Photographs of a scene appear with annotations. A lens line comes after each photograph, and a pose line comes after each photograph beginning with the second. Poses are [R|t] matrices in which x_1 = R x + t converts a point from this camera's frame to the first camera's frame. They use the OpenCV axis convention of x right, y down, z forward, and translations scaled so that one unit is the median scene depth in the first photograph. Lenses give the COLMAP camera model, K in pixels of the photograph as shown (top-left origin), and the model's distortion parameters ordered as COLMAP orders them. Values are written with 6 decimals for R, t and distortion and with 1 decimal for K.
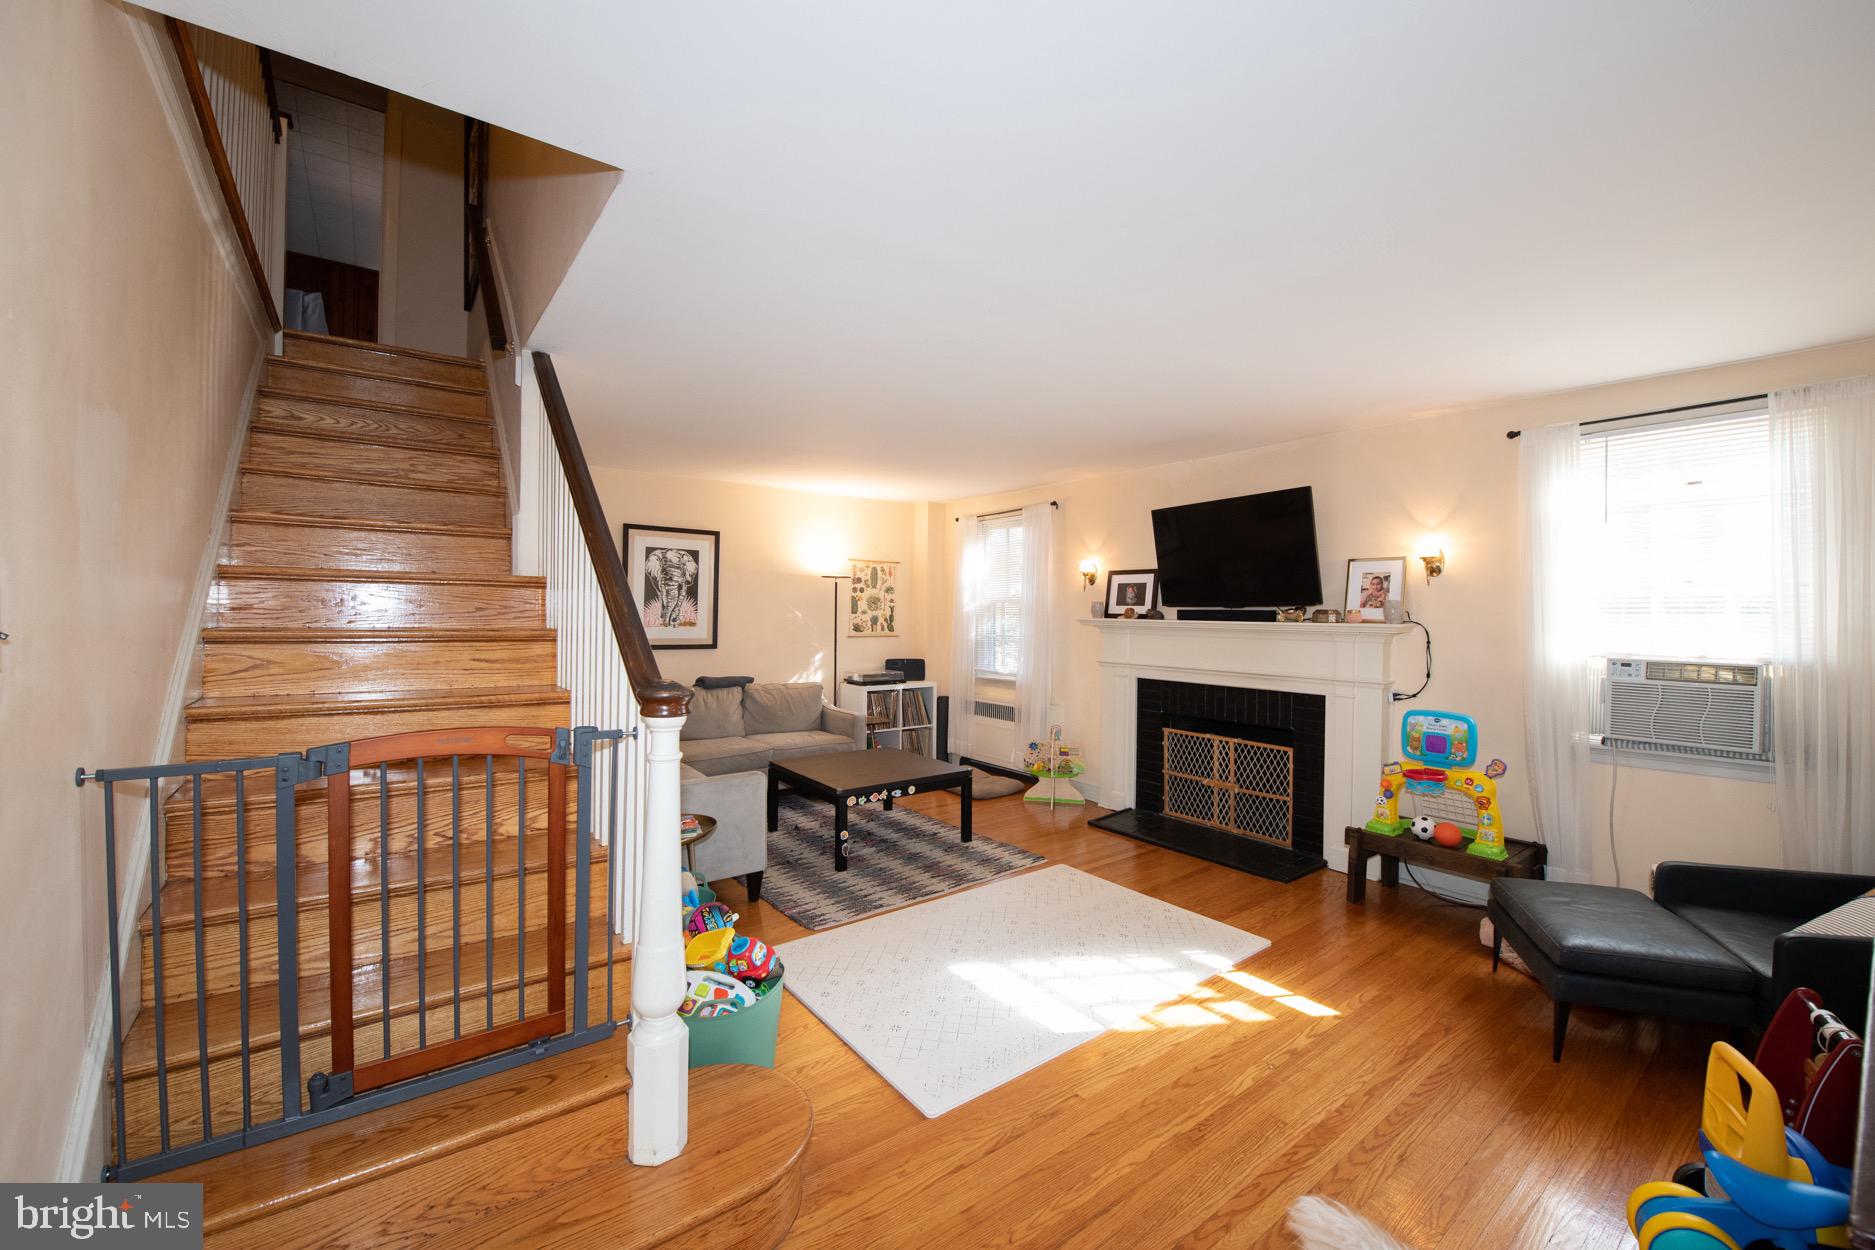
lens RADIAL K [[741.5, 0, 936.0], [0, 741.5, 612.0], [0, 0, 1]] dist [-0.013586, -0.004461]
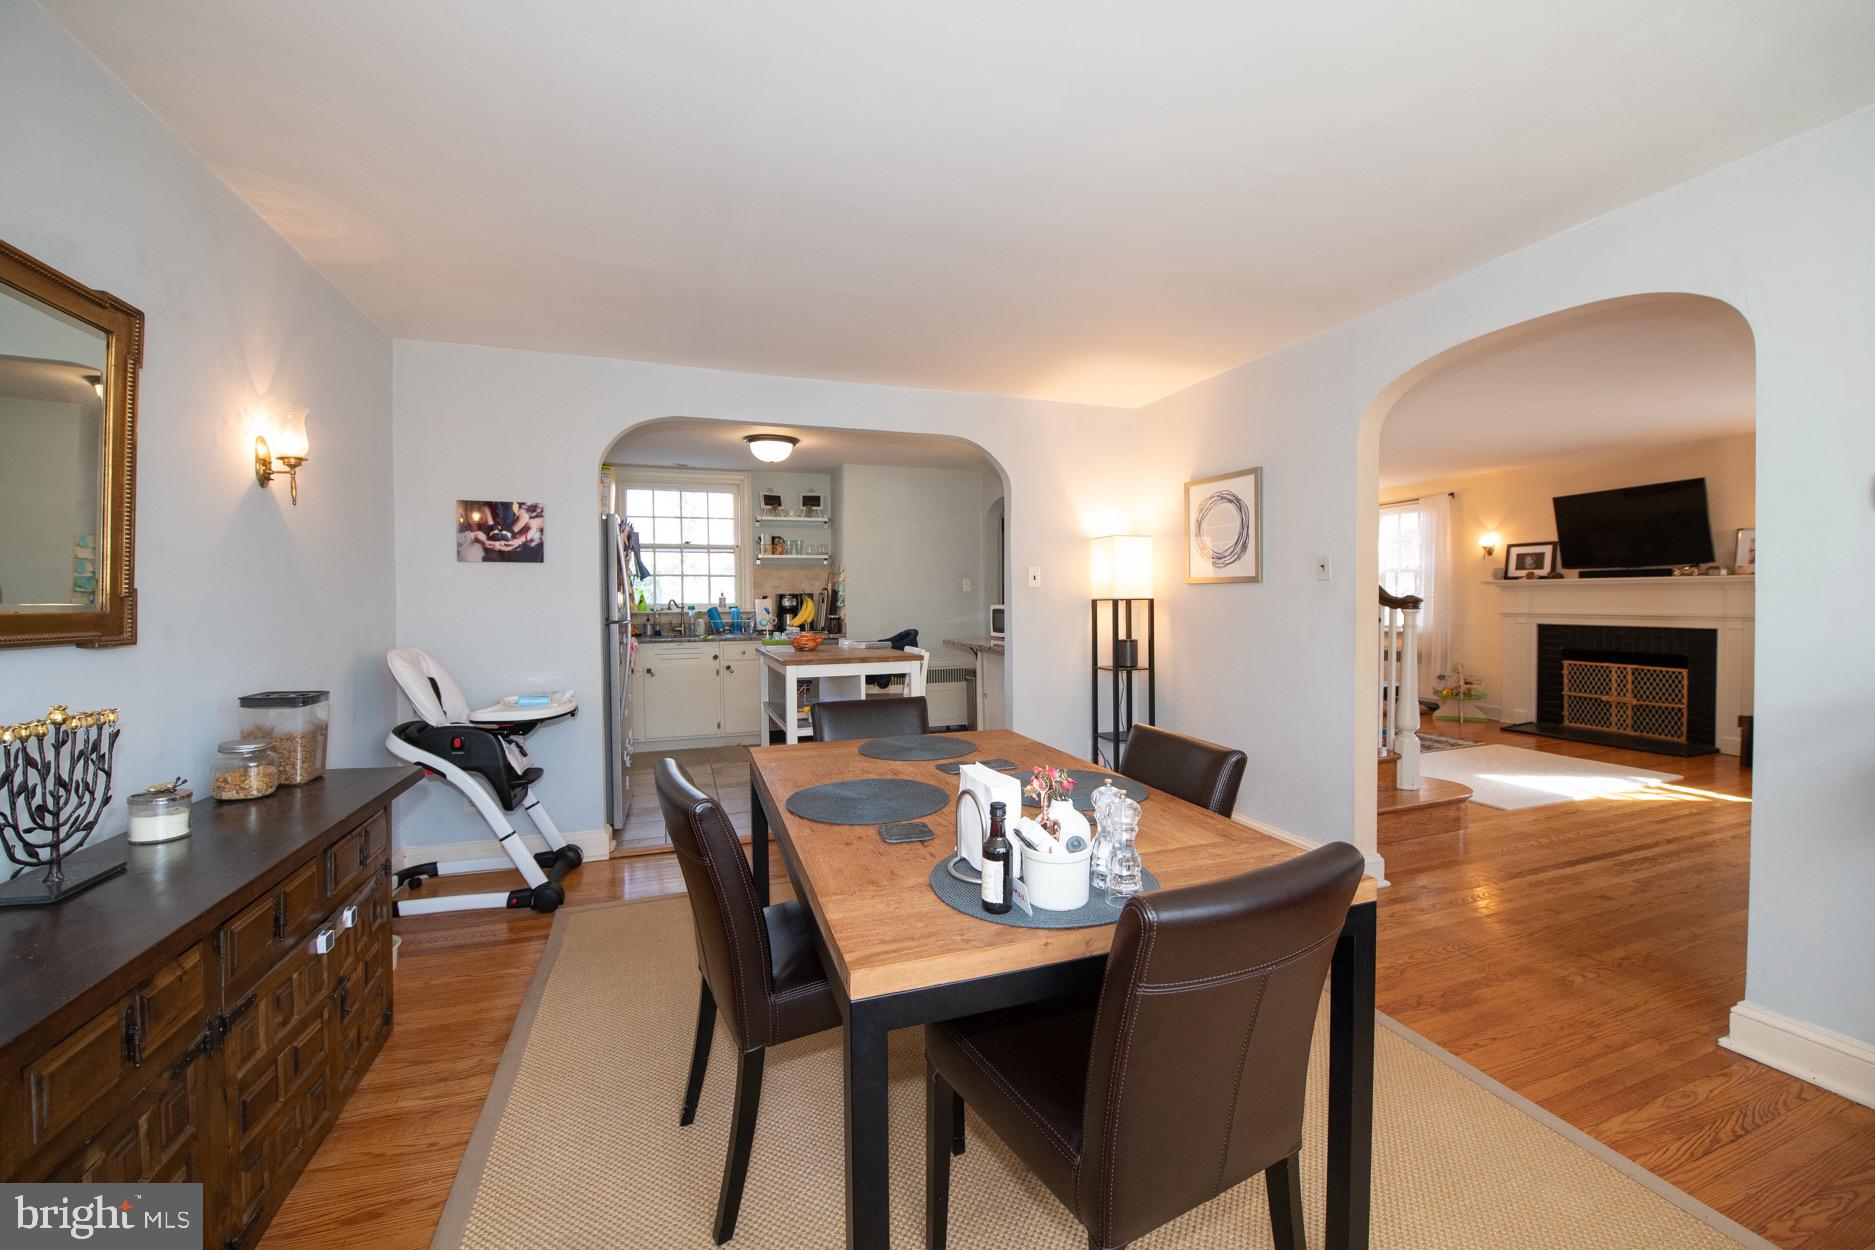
lens RADIAL K [[741.5, 0, 936.0], [0, 741.5, 612.0], [0, 0, 1]] dist [-0.013586, -0.004461]
pose [[0.956086, -0.010048, -0.292913, -0.419354], [0.013971, 0.999838, 0.011306, 0.042004], [0.292752, -0.014902, 0.956072, -0.642214]]
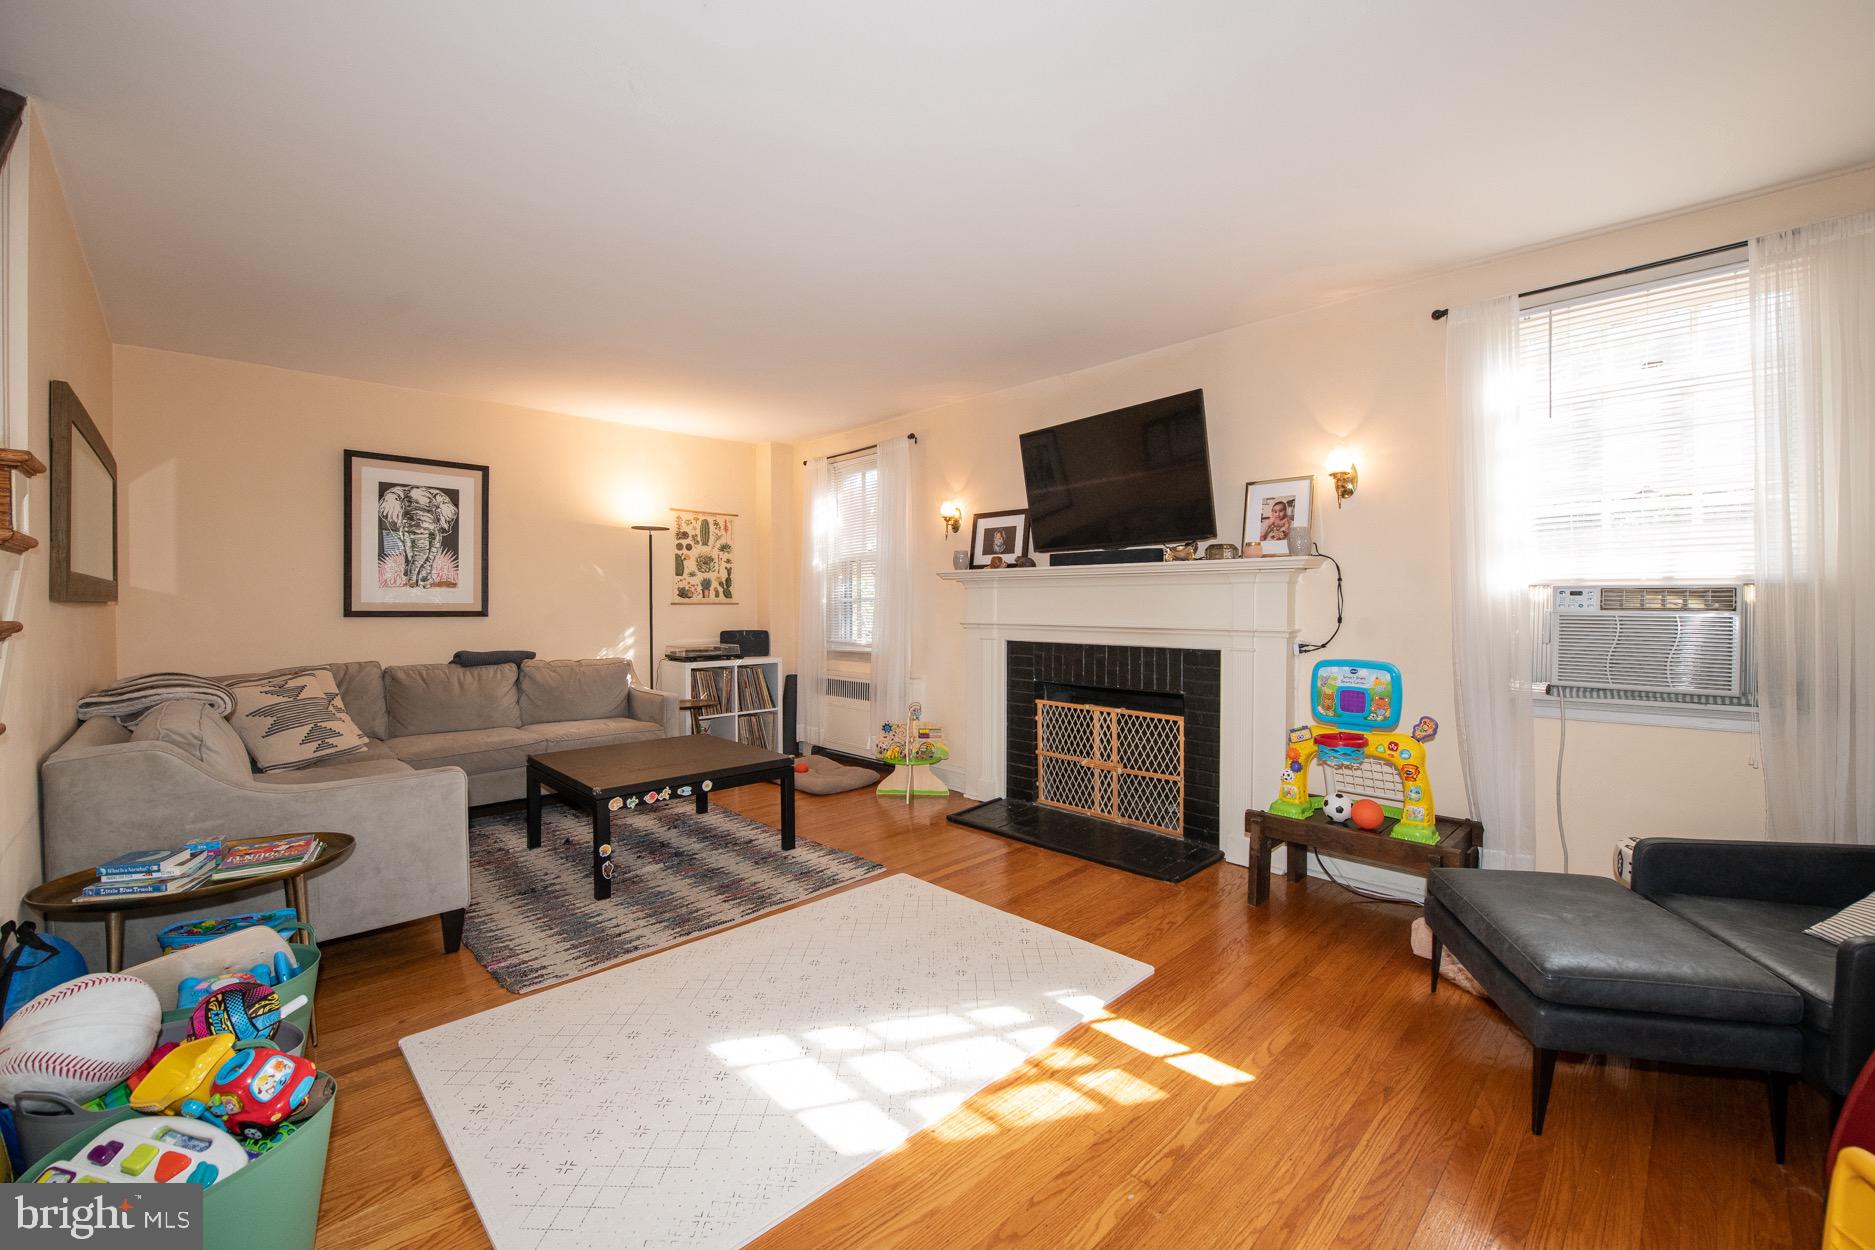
lens RADIAL K [[748.7, 0, 951.5], [0, 748.7, 610.6], [0, 0, 1]] dist [-0.013211, -0.004059]
pose [[0.990371, -0.008436, 0.138178, 0.107205], [0.007792, 0.999956, 0.005201, 0.056604], [-0.138216, -0.004075, 0.990394, 0.201172]]
